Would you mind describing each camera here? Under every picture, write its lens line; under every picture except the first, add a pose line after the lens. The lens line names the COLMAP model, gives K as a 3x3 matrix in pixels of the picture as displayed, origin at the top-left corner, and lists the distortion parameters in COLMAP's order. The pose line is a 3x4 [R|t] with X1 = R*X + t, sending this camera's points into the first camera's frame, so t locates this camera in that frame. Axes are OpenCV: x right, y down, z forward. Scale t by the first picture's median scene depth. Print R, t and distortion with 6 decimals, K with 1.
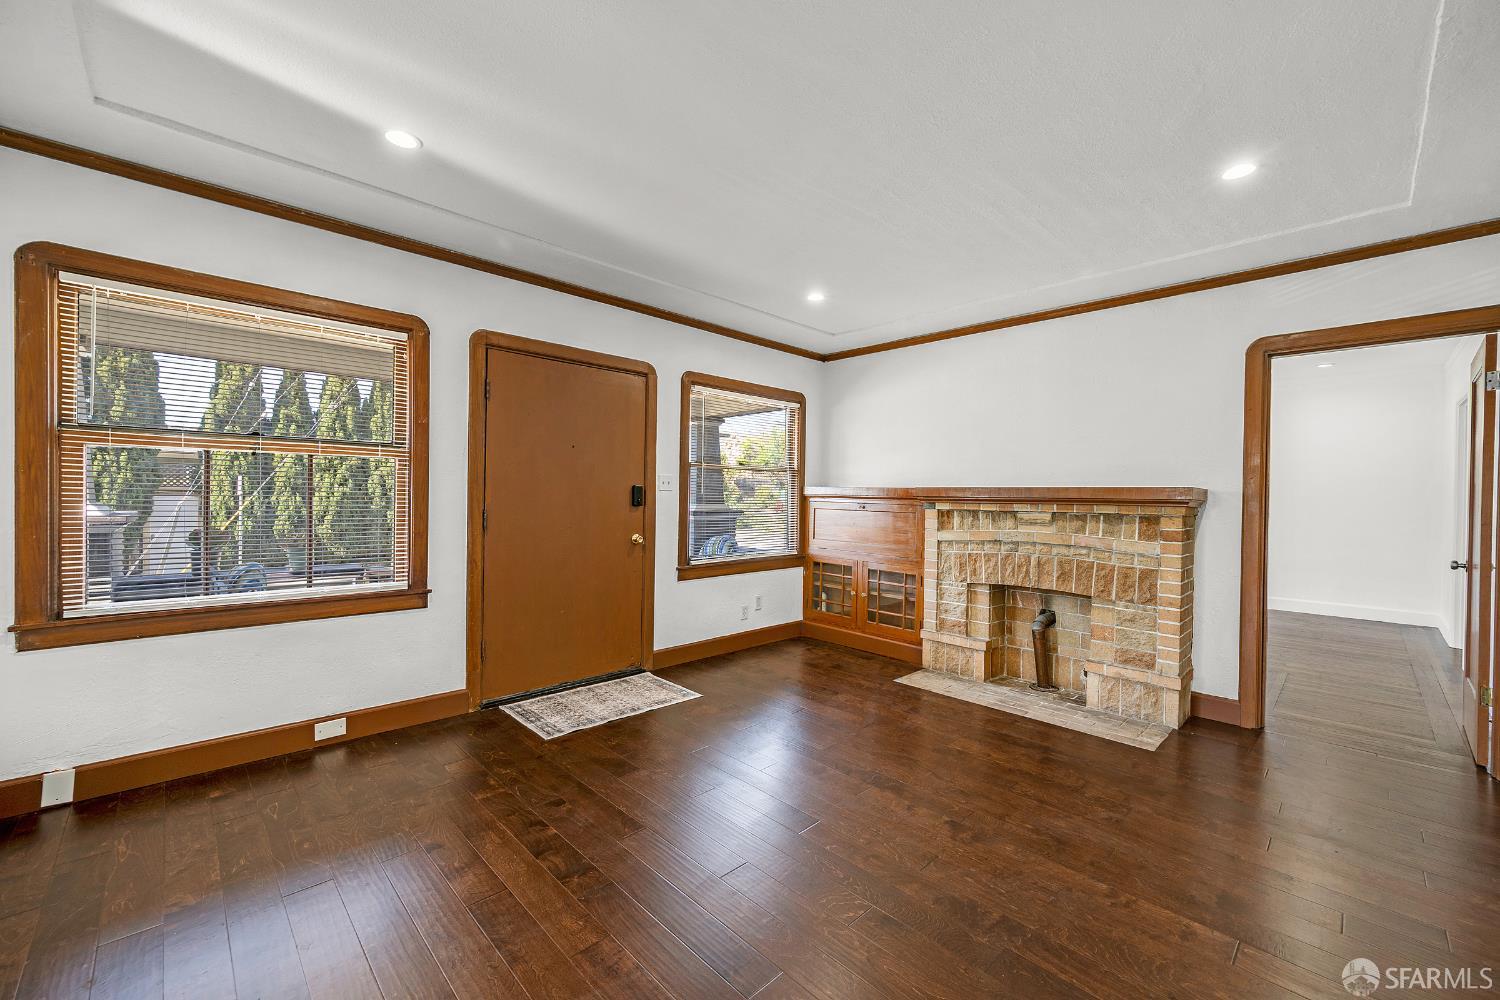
lens RADIAL K [[592.2, 0, 750.0], [0, 592.2, 500.0], [0, 0, 1]] dist [-0.003263, 0.000040]
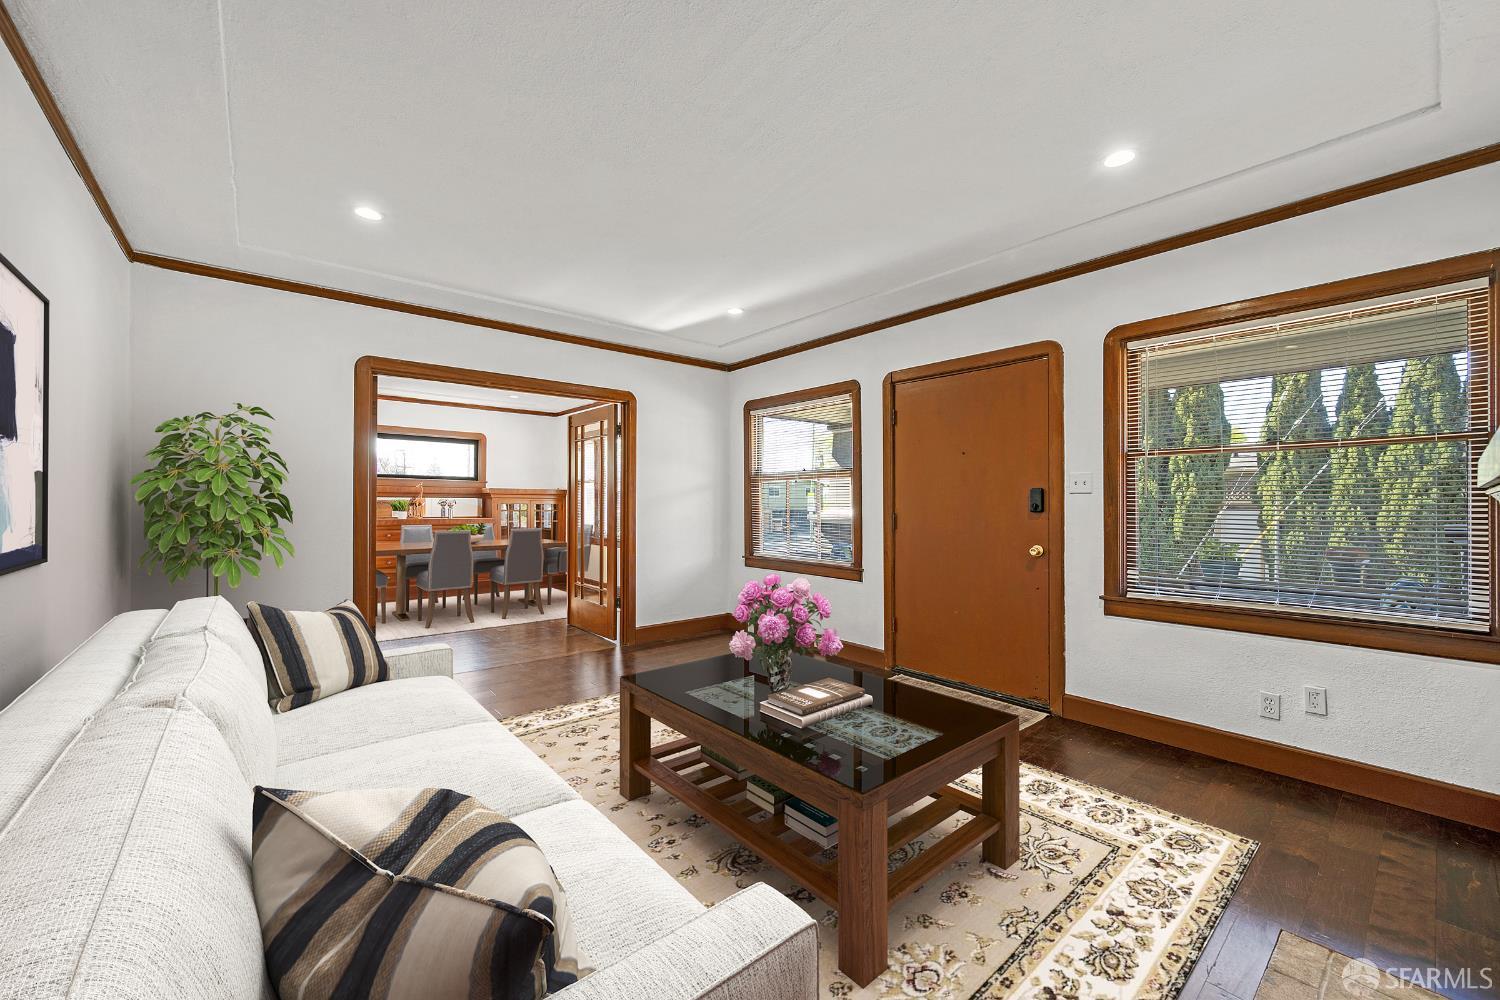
lens RADIAL K [[592.2, 0, 750.0], [0, 592.2, 500.0], [0, 0, 1]] dist [-0.003263, 0.000040]
pose [[-0.071013, -0.018289, -0.997308, 0.716749], [-0.006000, 0.999822, -0.017908, 0.010703], [0.997457, 0.004712, -0.071110, 0.674570]]
